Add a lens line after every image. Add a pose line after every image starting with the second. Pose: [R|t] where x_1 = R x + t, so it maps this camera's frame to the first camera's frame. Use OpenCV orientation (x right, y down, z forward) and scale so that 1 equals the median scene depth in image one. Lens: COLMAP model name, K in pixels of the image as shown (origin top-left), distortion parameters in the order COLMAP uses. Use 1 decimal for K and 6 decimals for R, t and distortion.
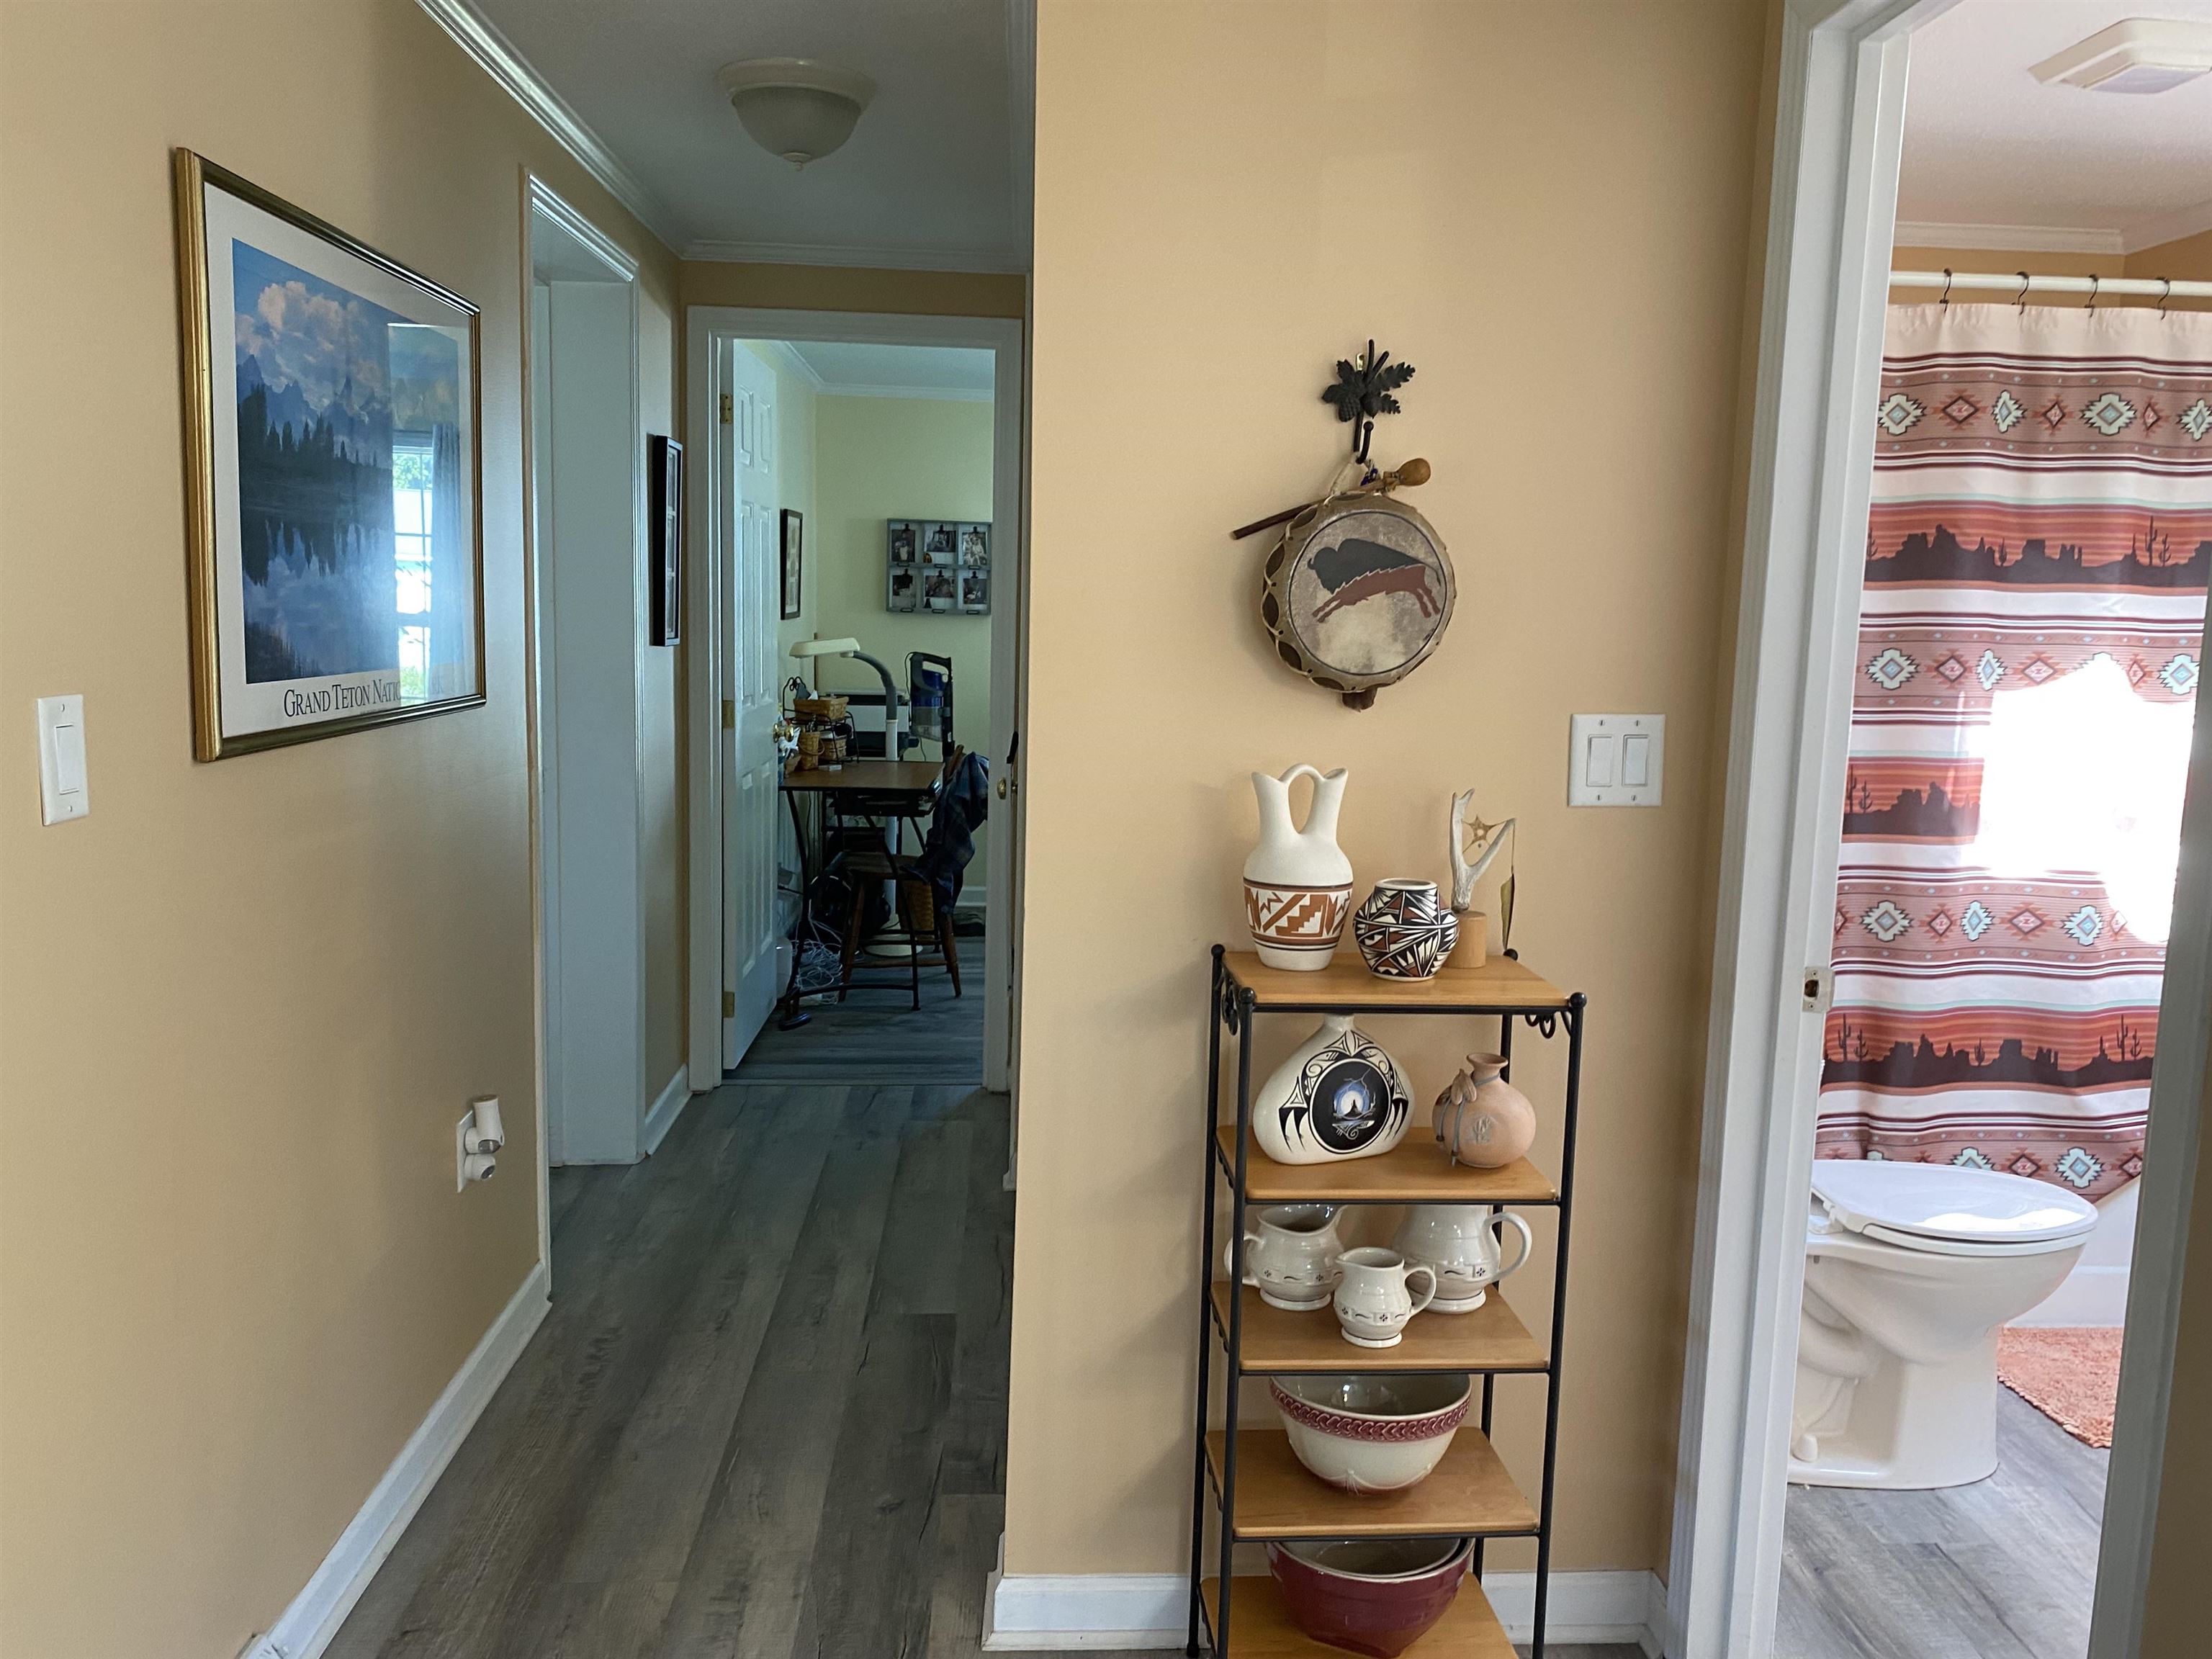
lens RADIAL K [[1692.1, 0, 1103.8], [0, 1692.1, 832.8], [0, 0, 1]] dist [0.103231, -0.150363]
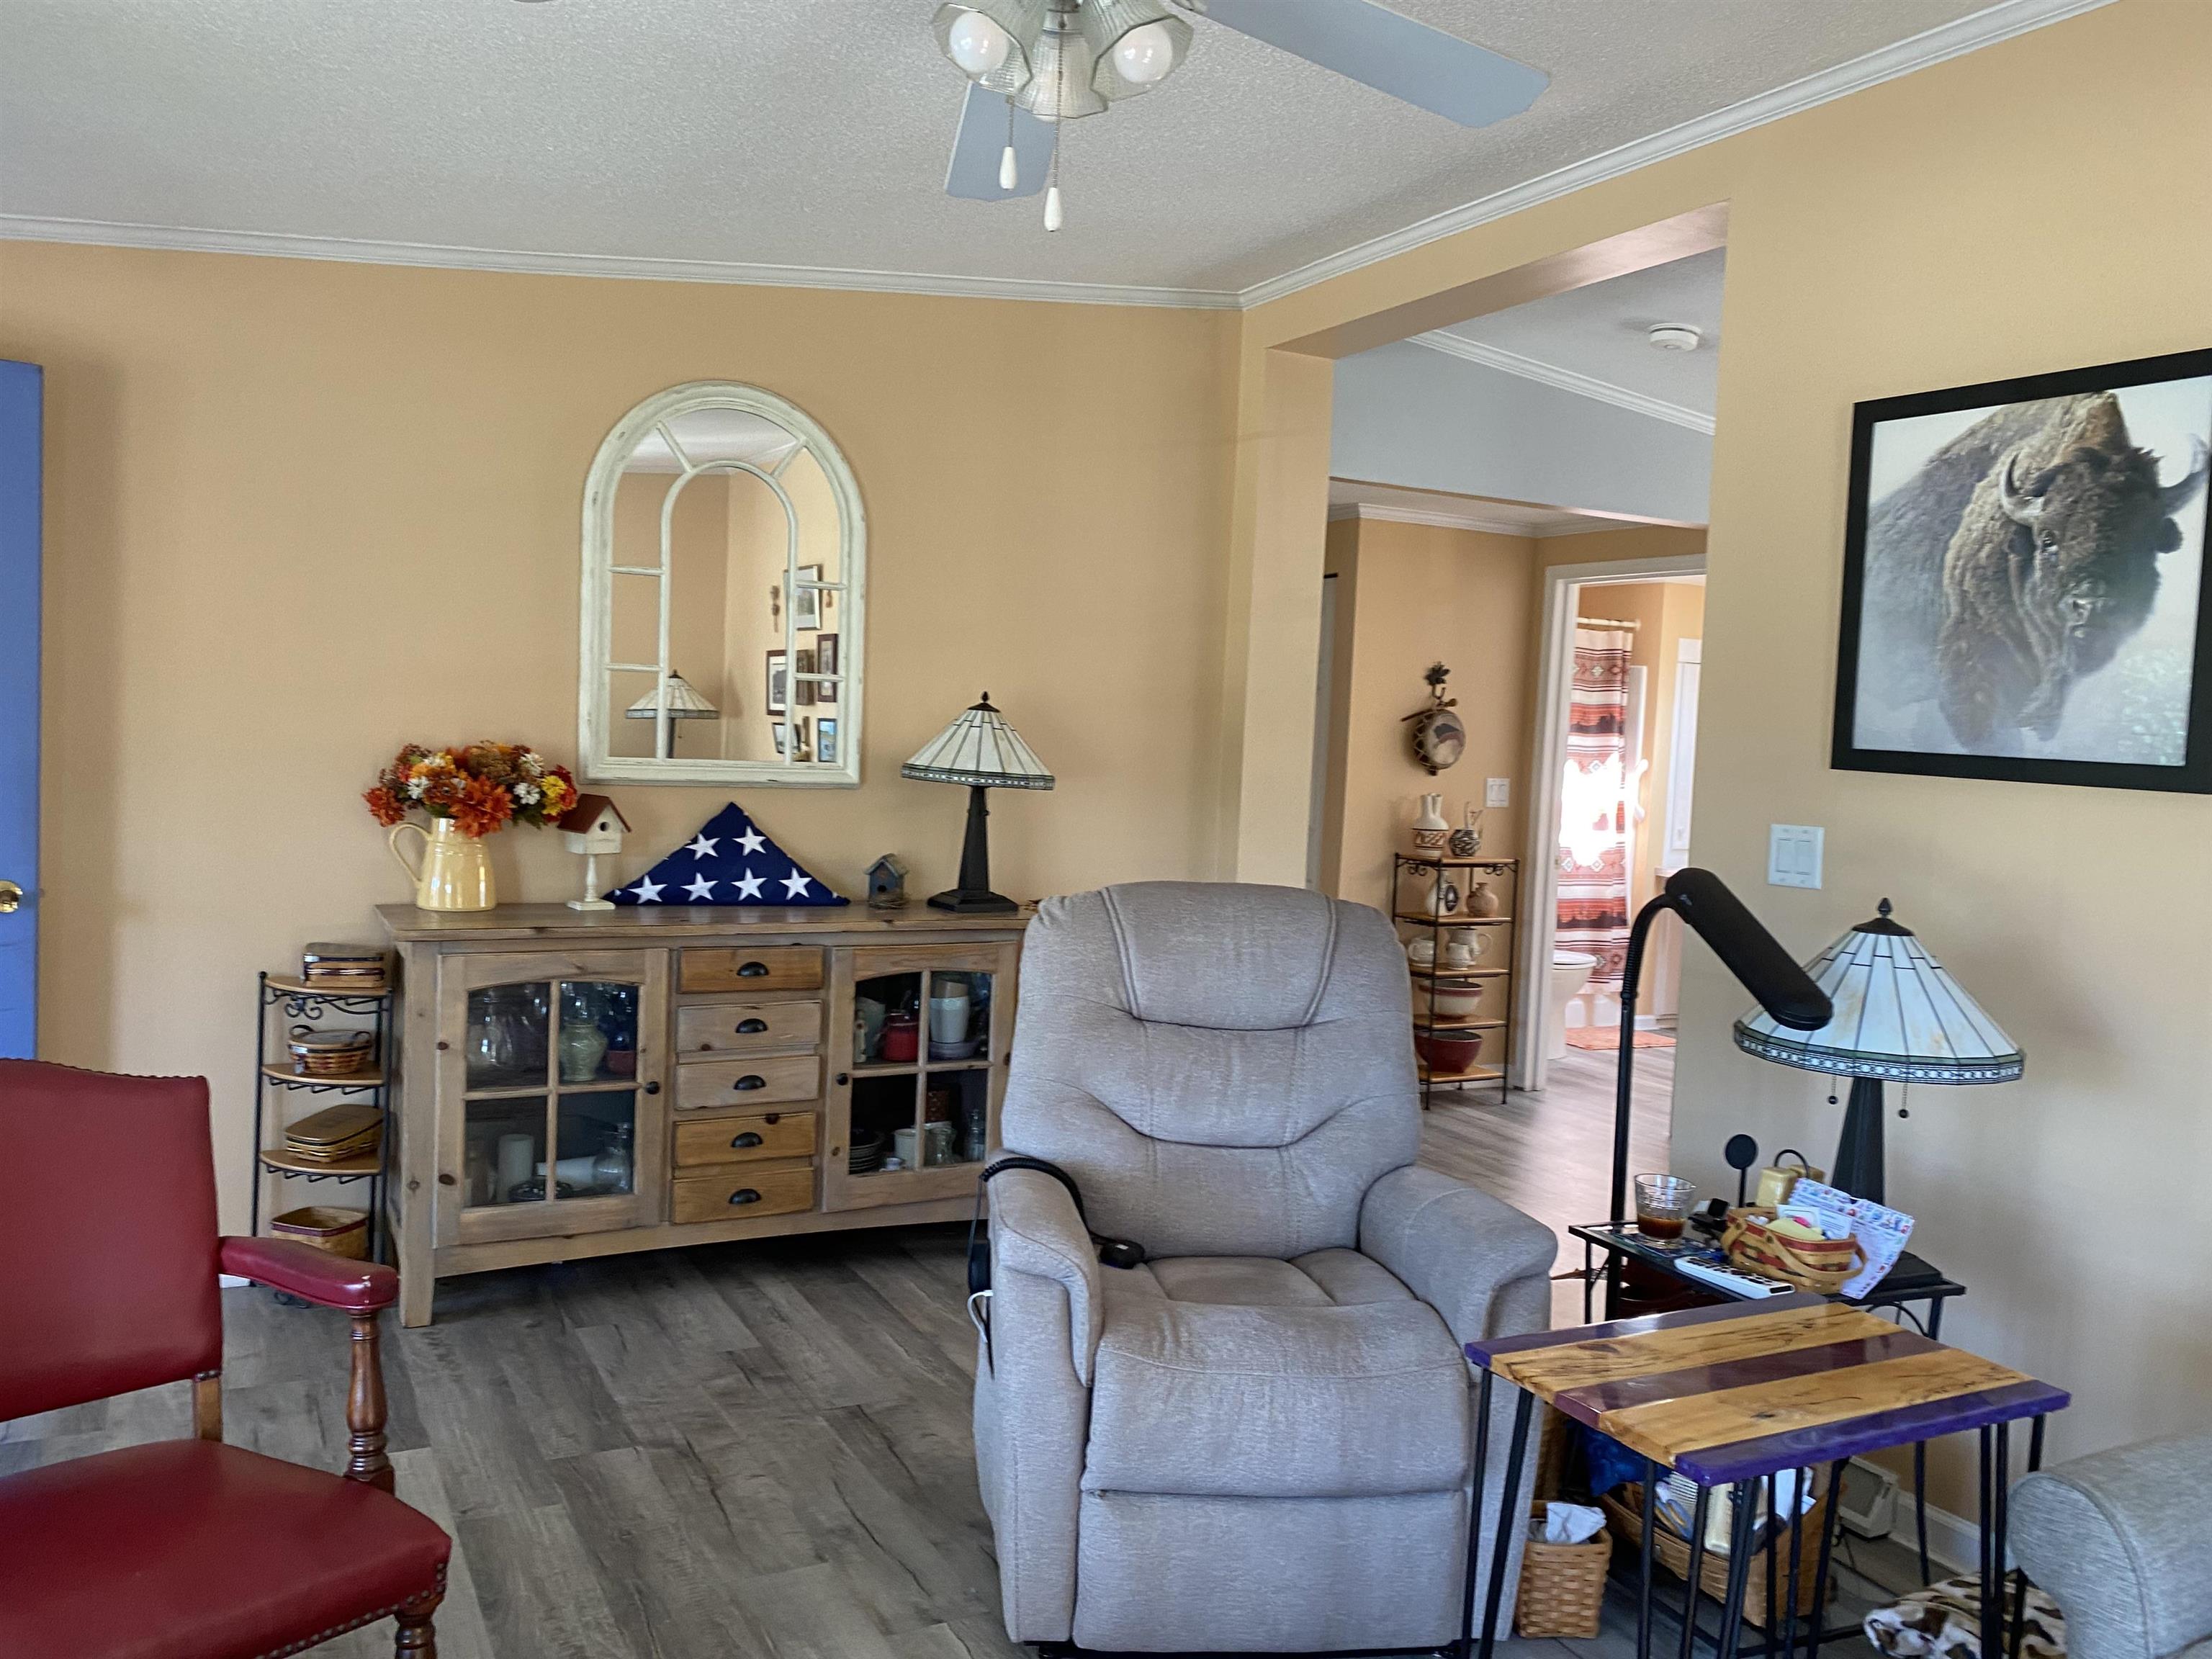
lens RADIAL K [[1692.1, 0, 1103.8], [0, 1692.1, 832.8], [0, 0, 1]] dist [0.103231, -0.150363]
pose [[0.916332, -0.012140, 0.400235, -1.290825], [0.034611, 0.998201, -0.048964, 0.127197], [-0.398920, 0.058720, 0.915104, -1.252667]]
